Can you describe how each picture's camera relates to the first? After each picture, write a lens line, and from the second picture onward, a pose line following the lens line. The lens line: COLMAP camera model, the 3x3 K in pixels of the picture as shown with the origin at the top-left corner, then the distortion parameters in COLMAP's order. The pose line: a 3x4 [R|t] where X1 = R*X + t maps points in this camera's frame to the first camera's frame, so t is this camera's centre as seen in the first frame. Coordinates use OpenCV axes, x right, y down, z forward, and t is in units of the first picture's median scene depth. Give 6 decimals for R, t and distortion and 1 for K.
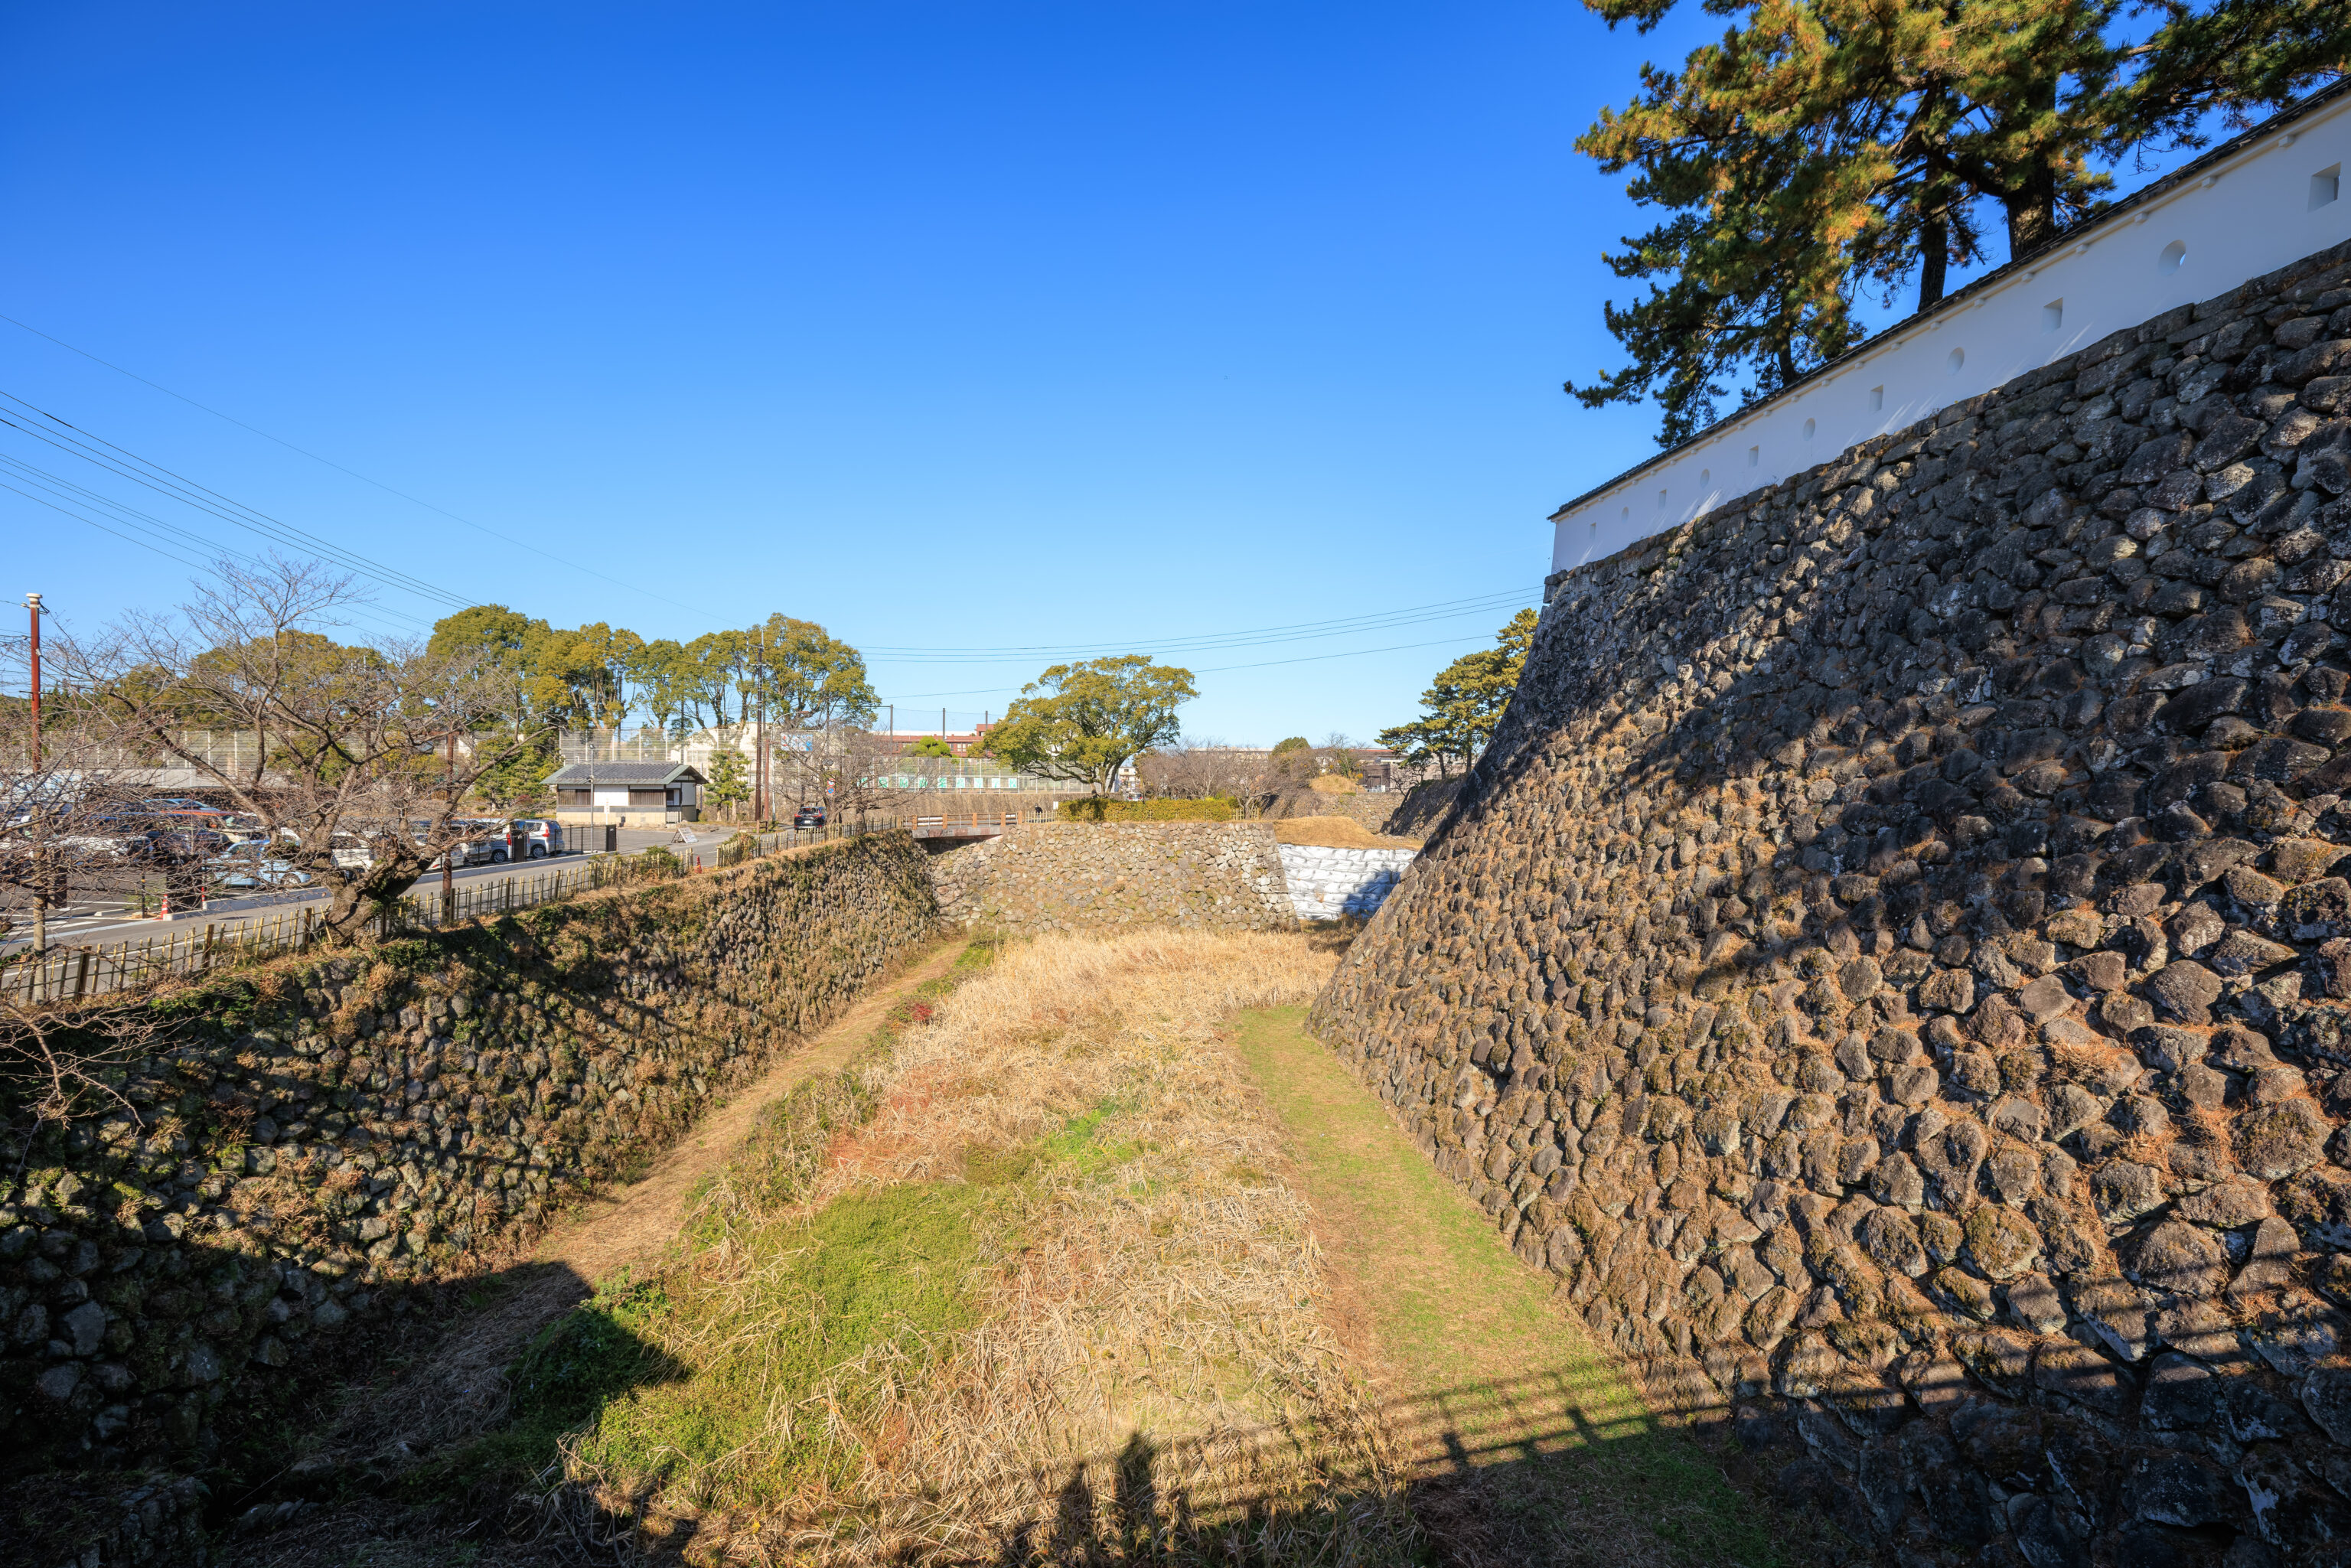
lens RADIAL K [[936.0, 0, 1175.5], [0, 936.0, 784.0], [0, 0, 1]] dist [-0.000021, 0.000002]
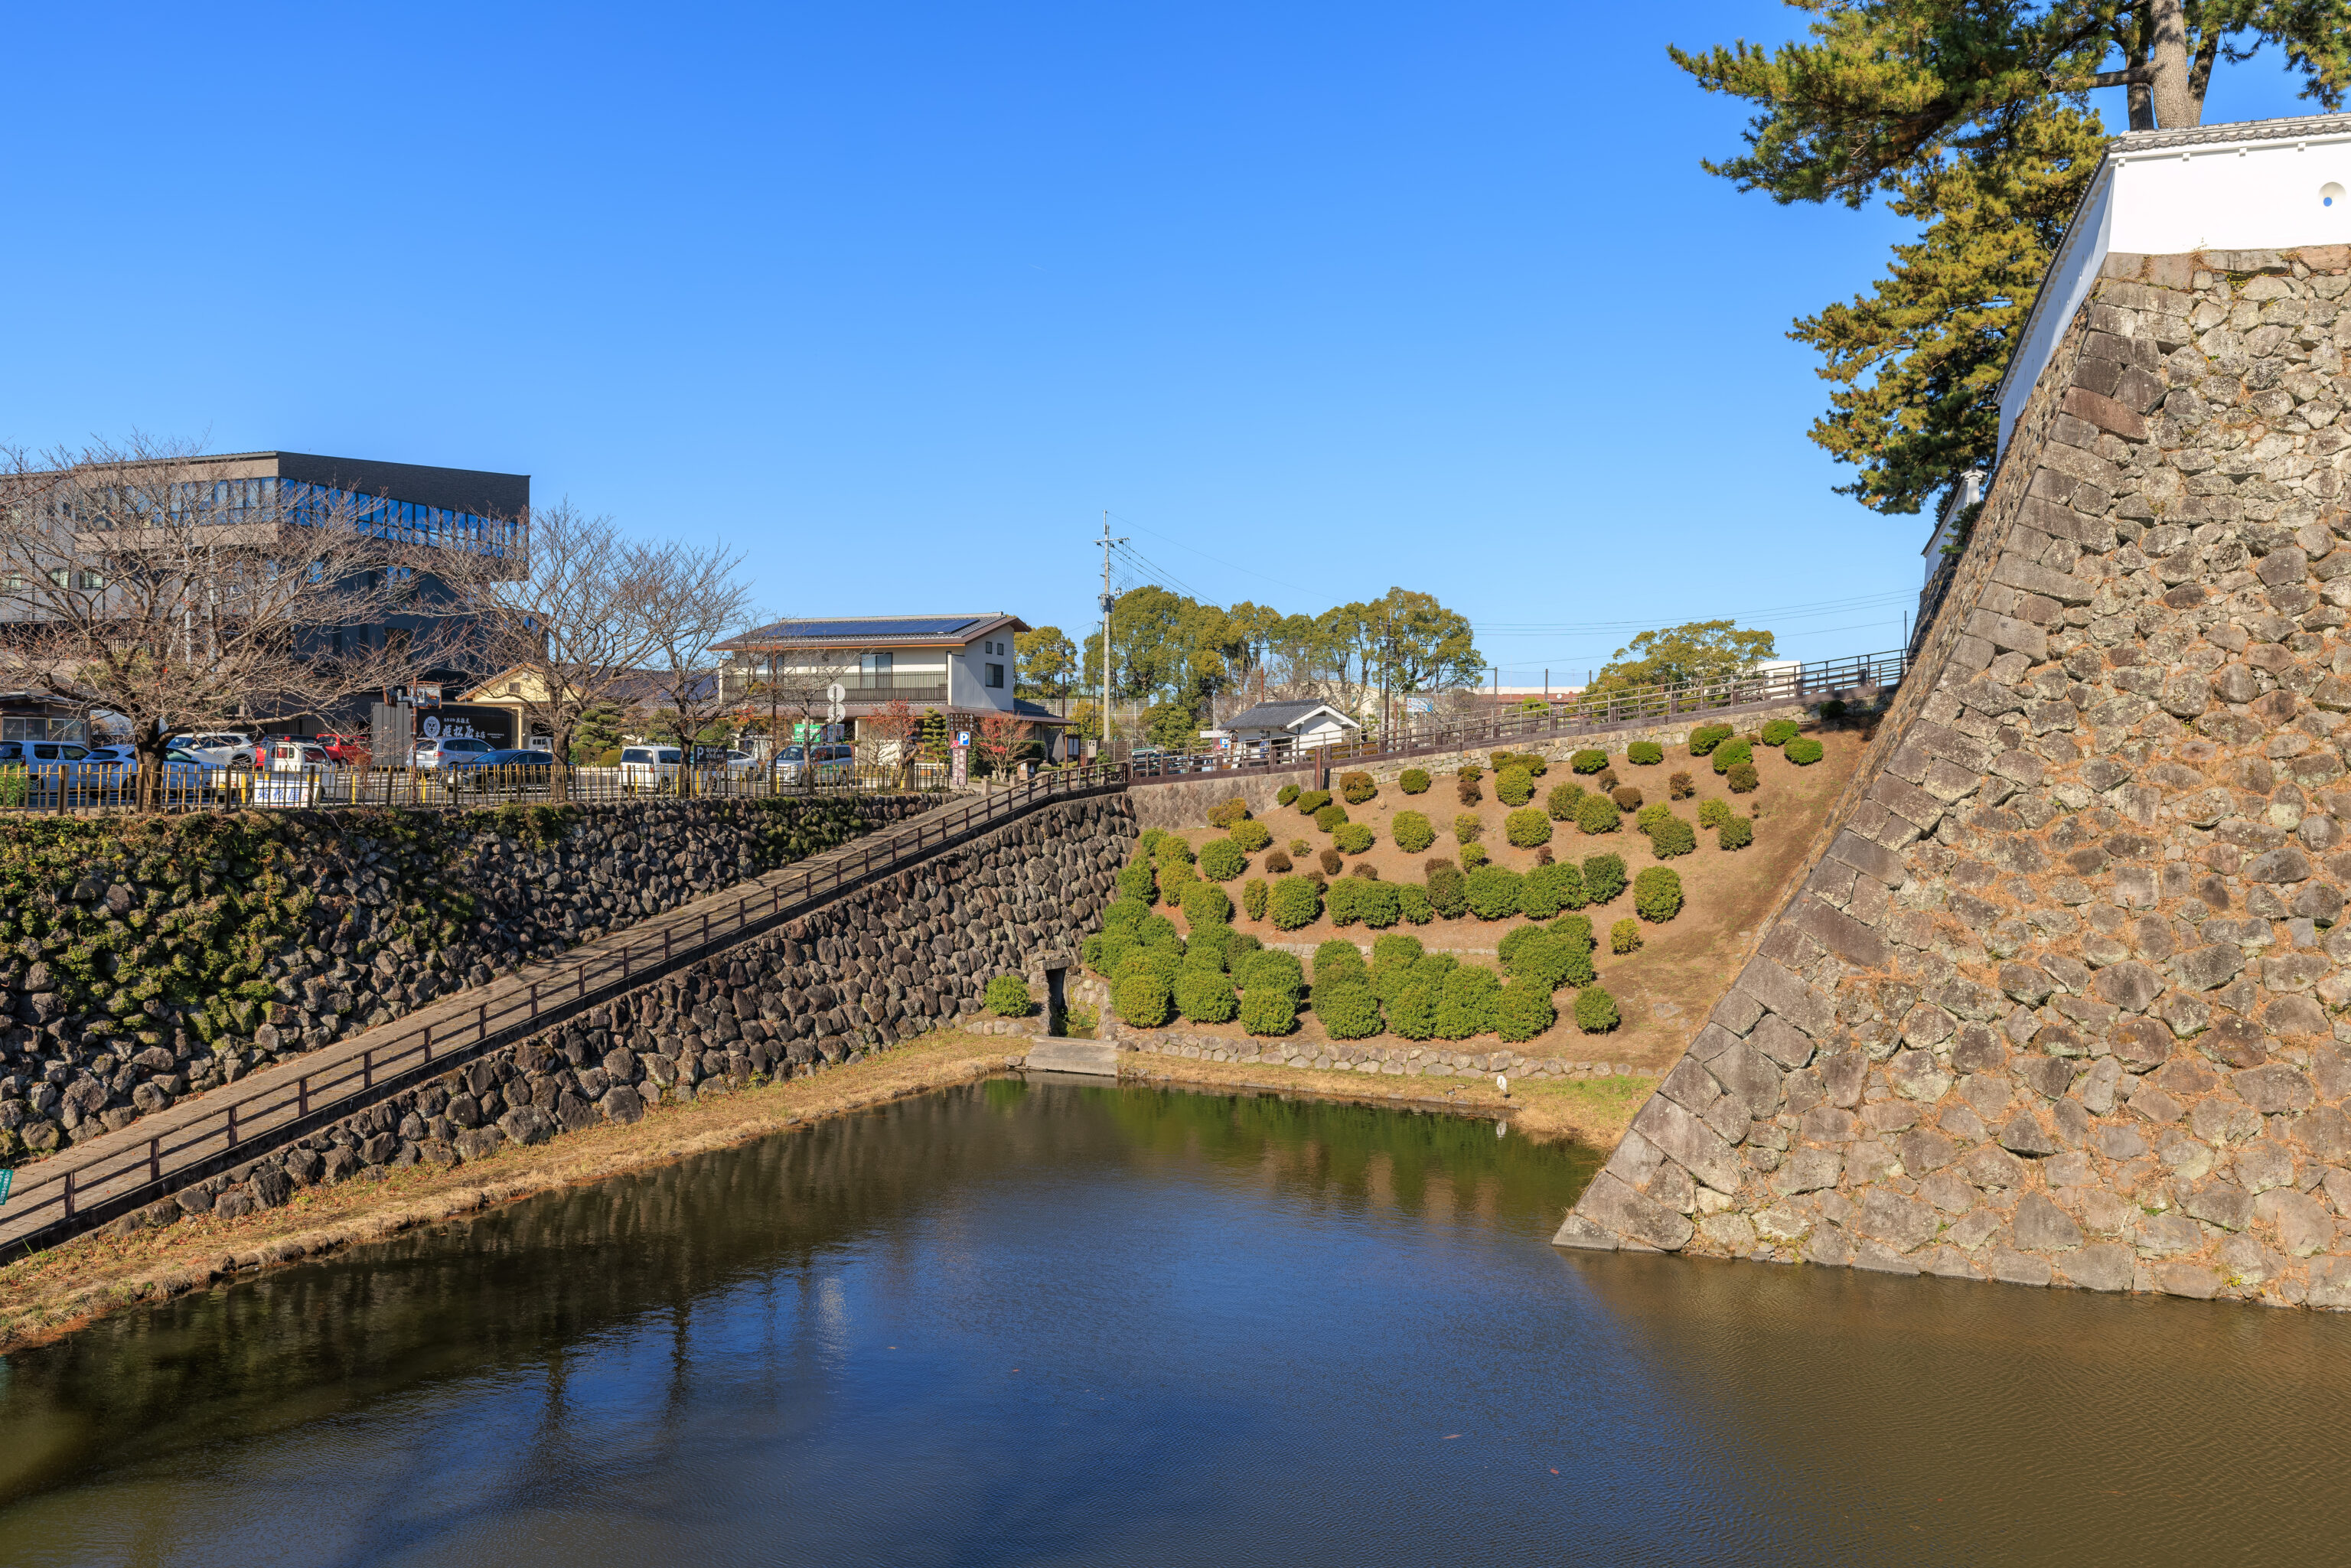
lens RADIAL K [[1890.0, 0, 1175.5], [0, 1890.0, 784.0], [0, 0, 1]] dist [0.001827, 0.000380]
pose [[0.906561, 0.005272, -0.422042, 0.274967], [-0.005968, 0.999982, -0.000327, 0.050356], [0.422033, 0.002816, 0.906576, -1.107580]]
